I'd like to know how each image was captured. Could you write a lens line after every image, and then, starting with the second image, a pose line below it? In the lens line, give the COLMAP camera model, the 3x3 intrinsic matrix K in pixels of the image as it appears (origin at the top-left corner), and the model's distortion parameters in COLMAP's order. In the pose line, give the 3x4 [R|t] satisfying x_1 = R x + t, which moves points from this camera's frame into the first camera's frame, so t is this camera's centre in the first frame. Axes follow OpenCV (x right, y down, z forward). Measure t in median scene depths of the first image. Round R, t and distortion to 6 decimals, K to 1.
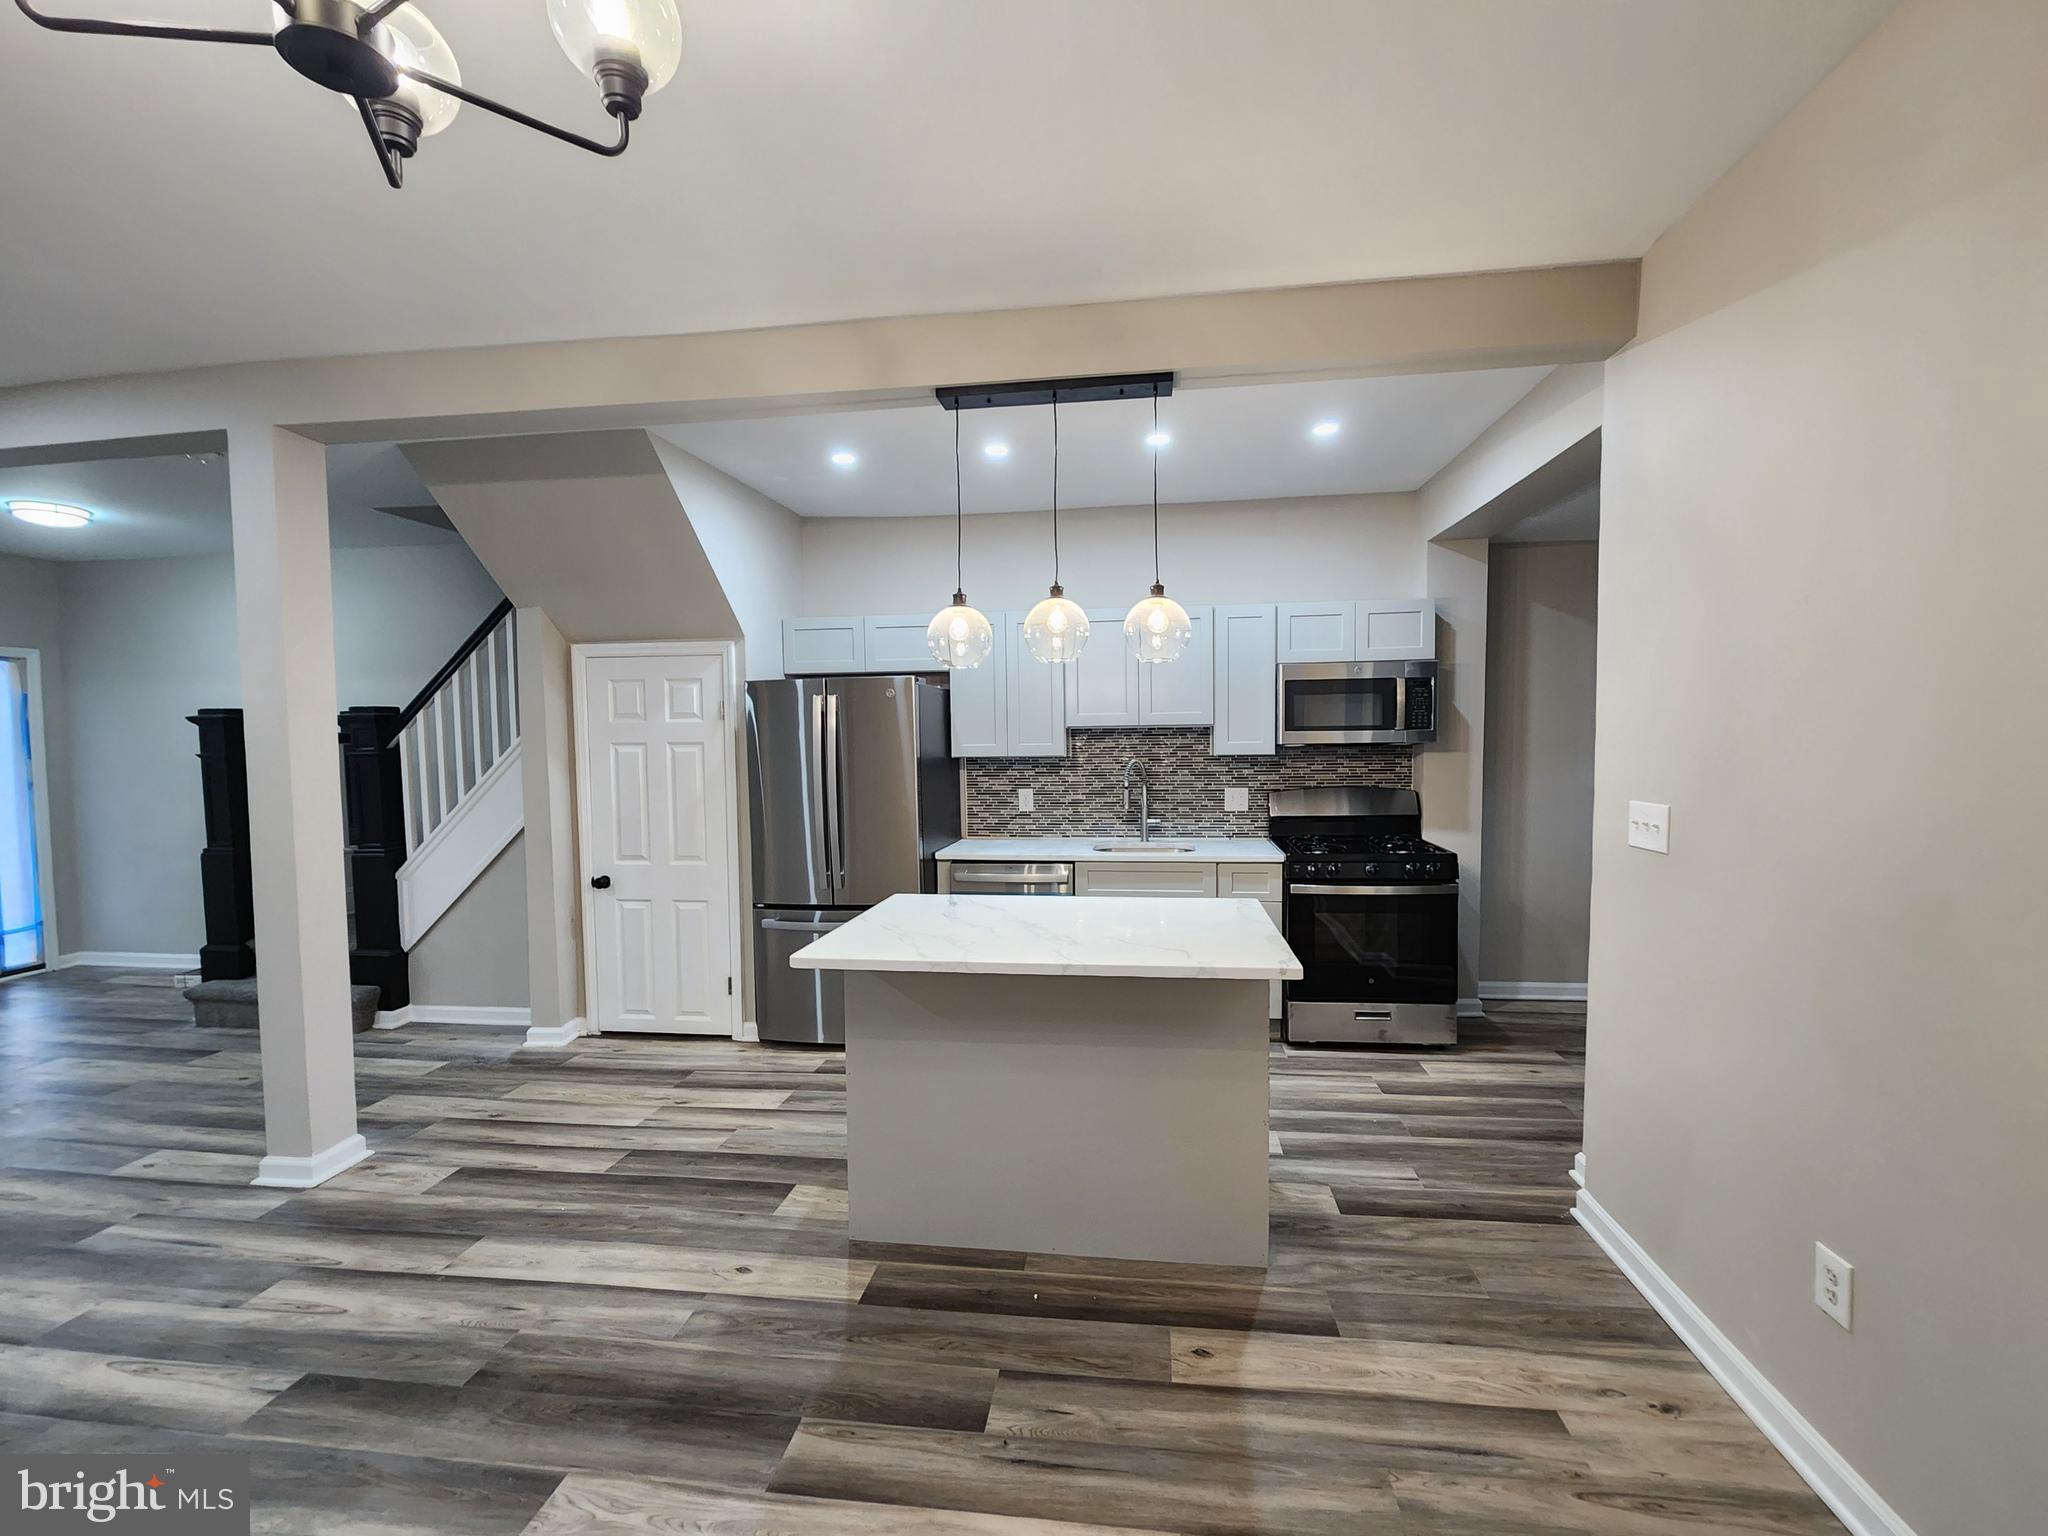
lens RADIAL K [[843.2, 0, 1044.8], [0, 843.2, 770.9], [0, 0, 1]] dist [-0.001653, -0.000197]
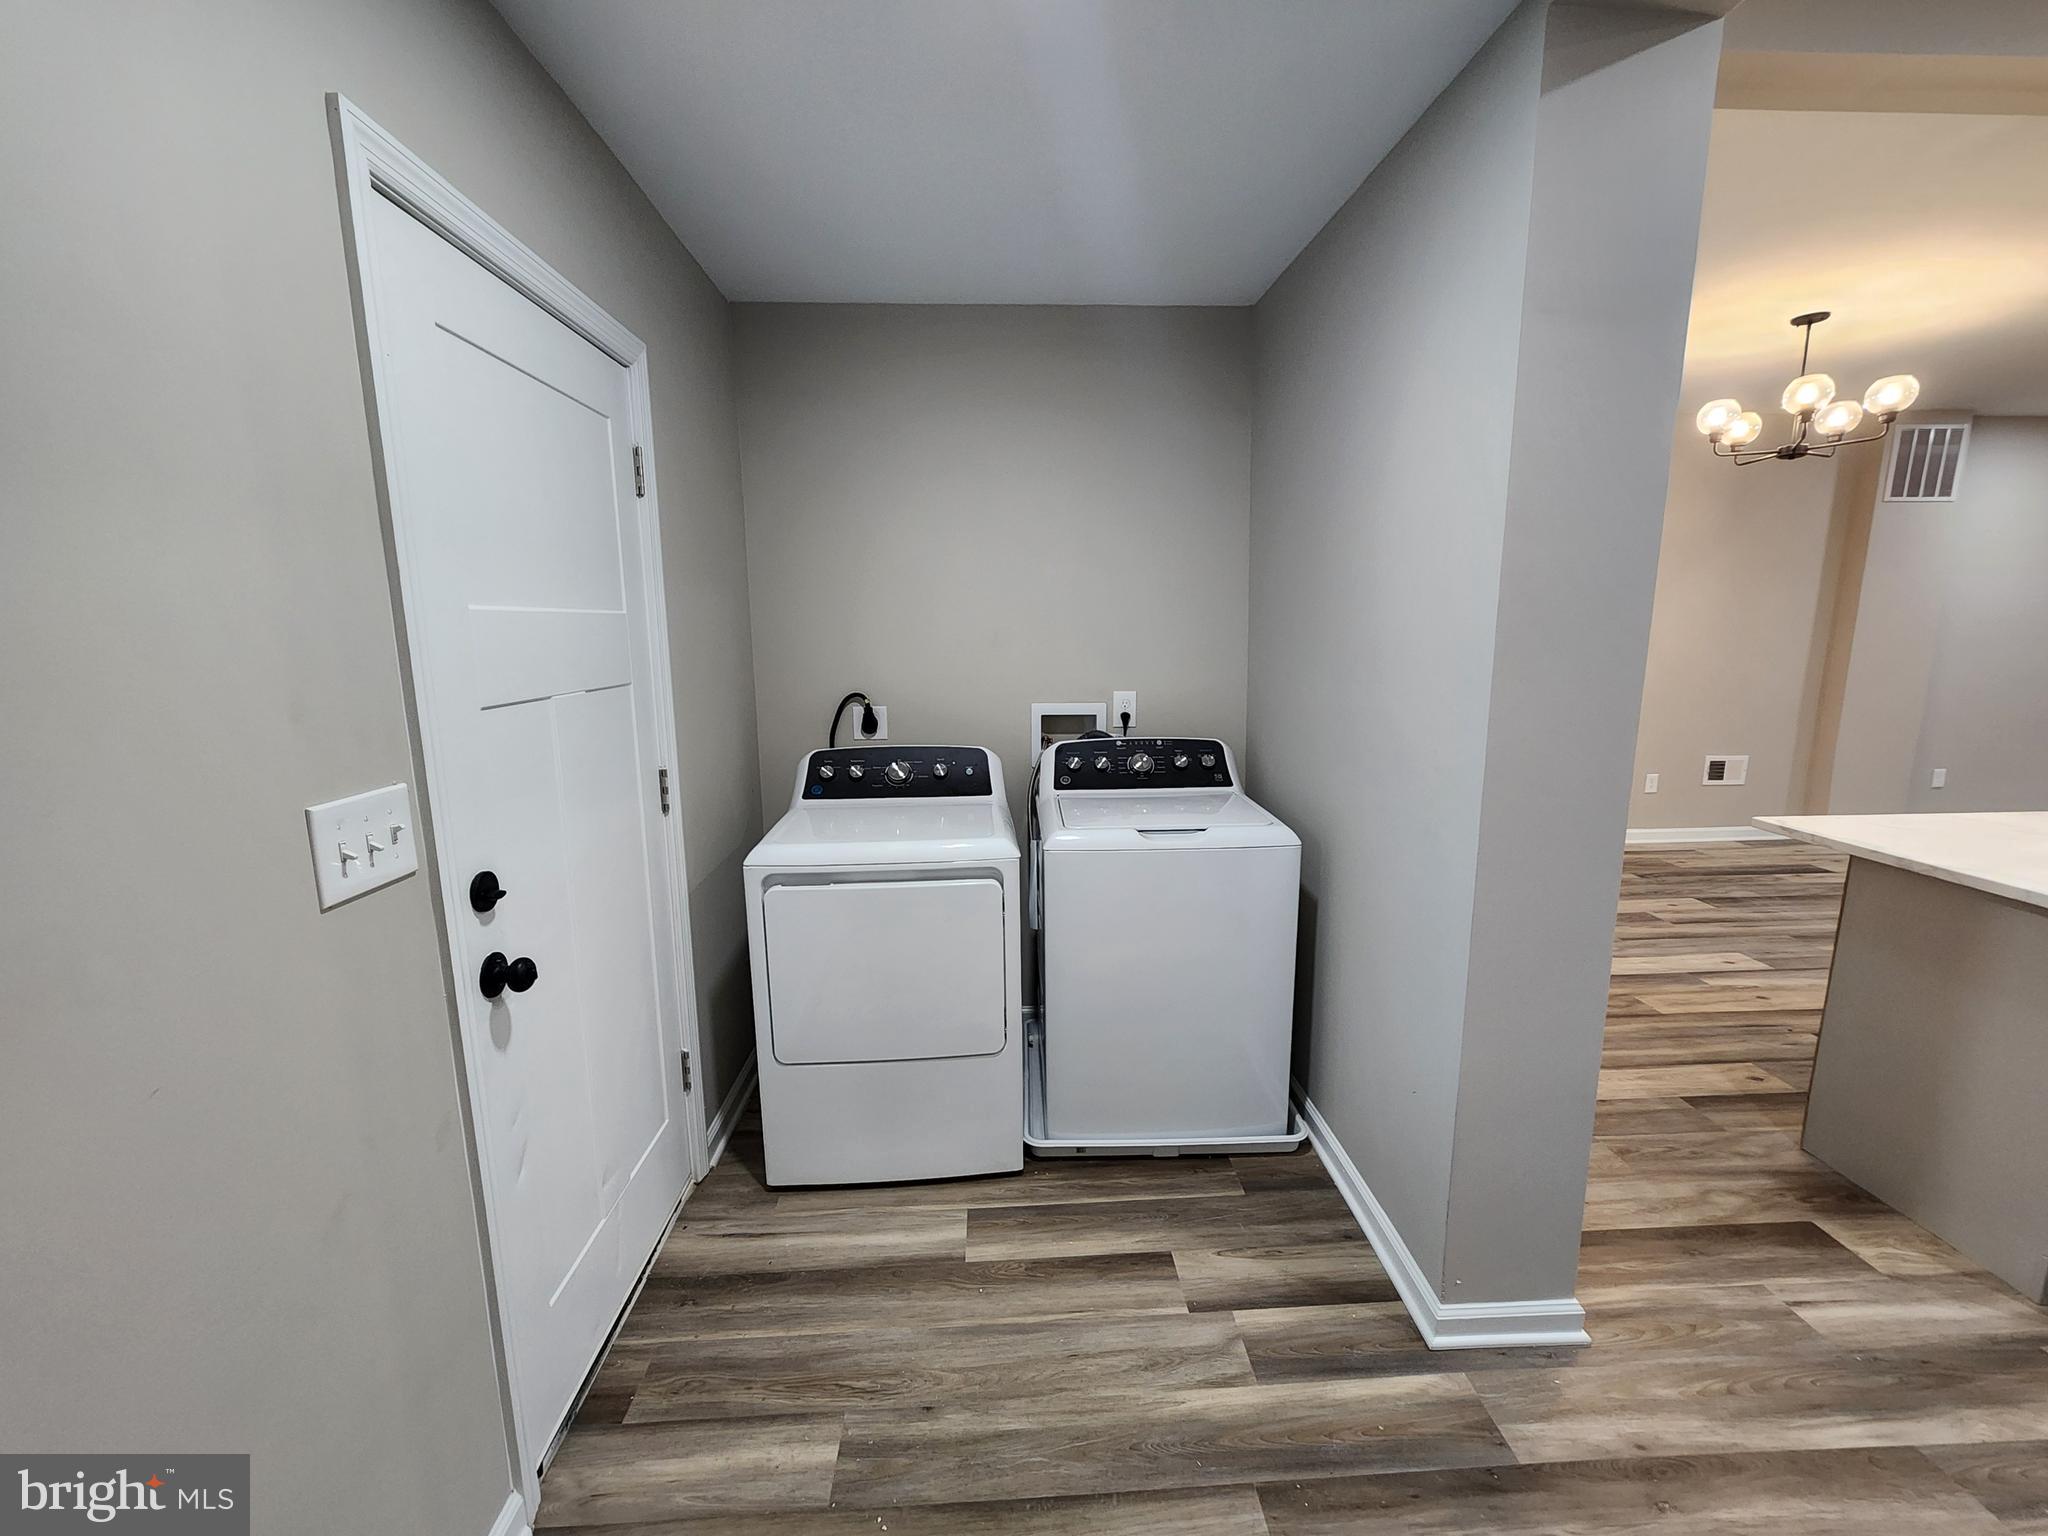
lens RADIAL K [[833.8, 0, 1032.6], [0, 833.8, 777.9], [0, 0, 1]] dist [0.000483, 0.000533]
pose [[-0.984642, 0.051412, -0.166842, 1.093261], [0.014200, 0.976075, 0.216970, -0.071789], [0.174005, 0.211269, -0.961815, 1.409008]]
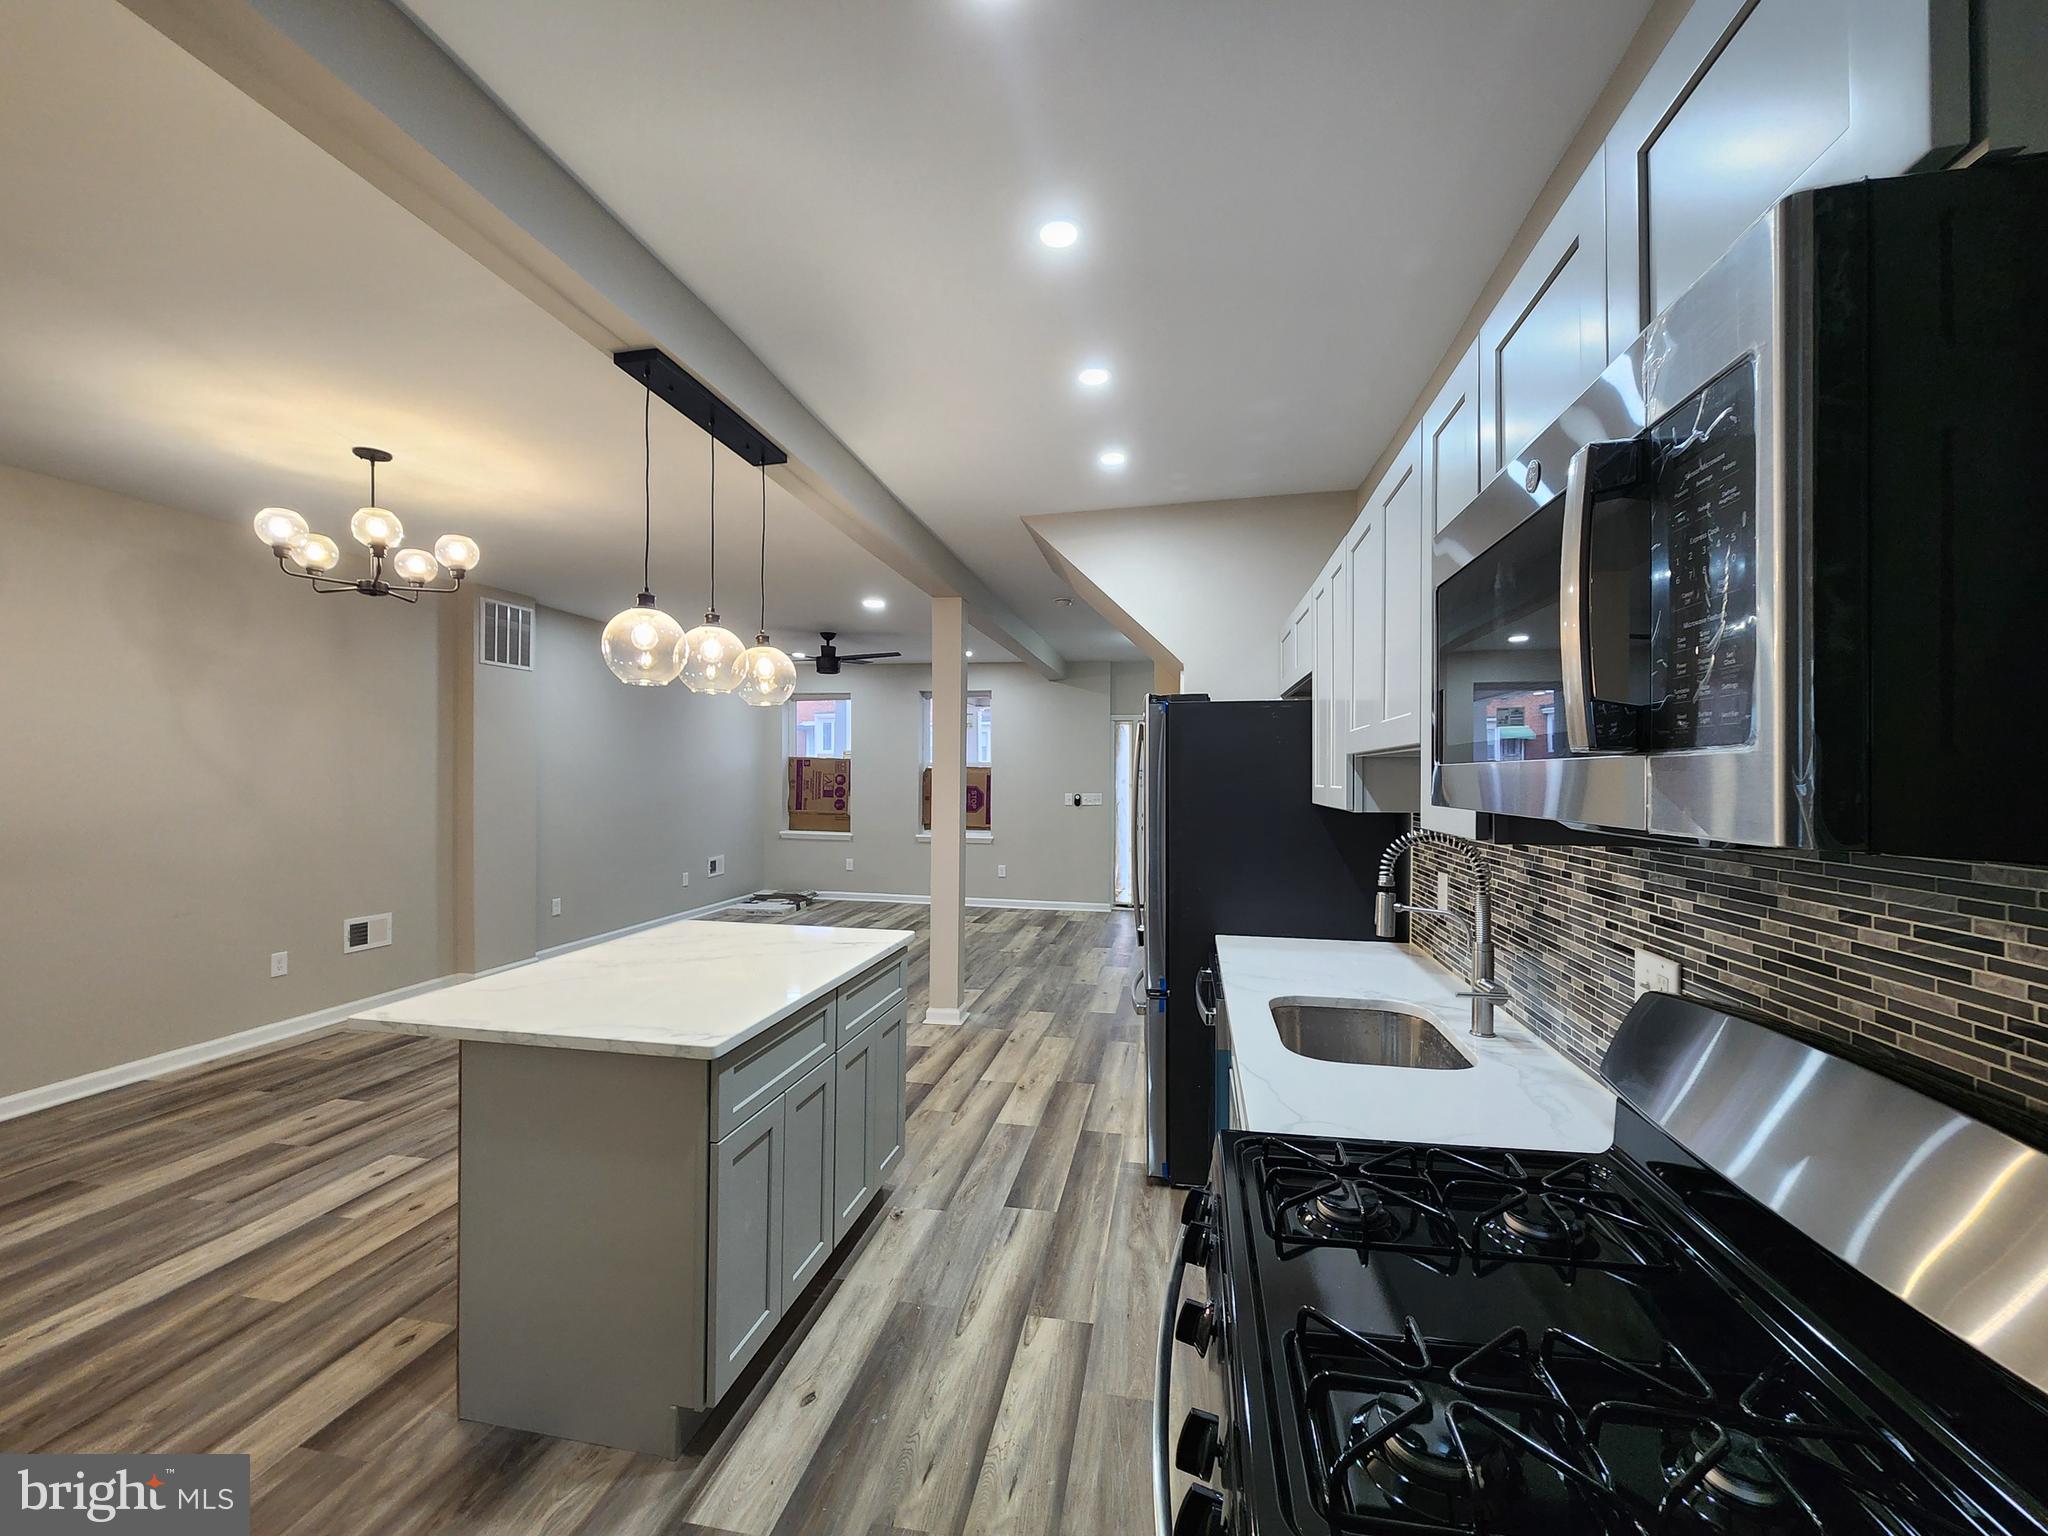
lens RADIAL K [[833.9, 0, 1042.0], [0, 833.9, 778.8], [0, 0, 1]] dist [-0.000792, -0.000575]
pose [[-0.046989, 0.015063, -0.998782, 0.848124], [-0.045105, 0.998834, 0.017186, -0.058767], [0.997877, 0.045857, -0.046255, 1.288220]]
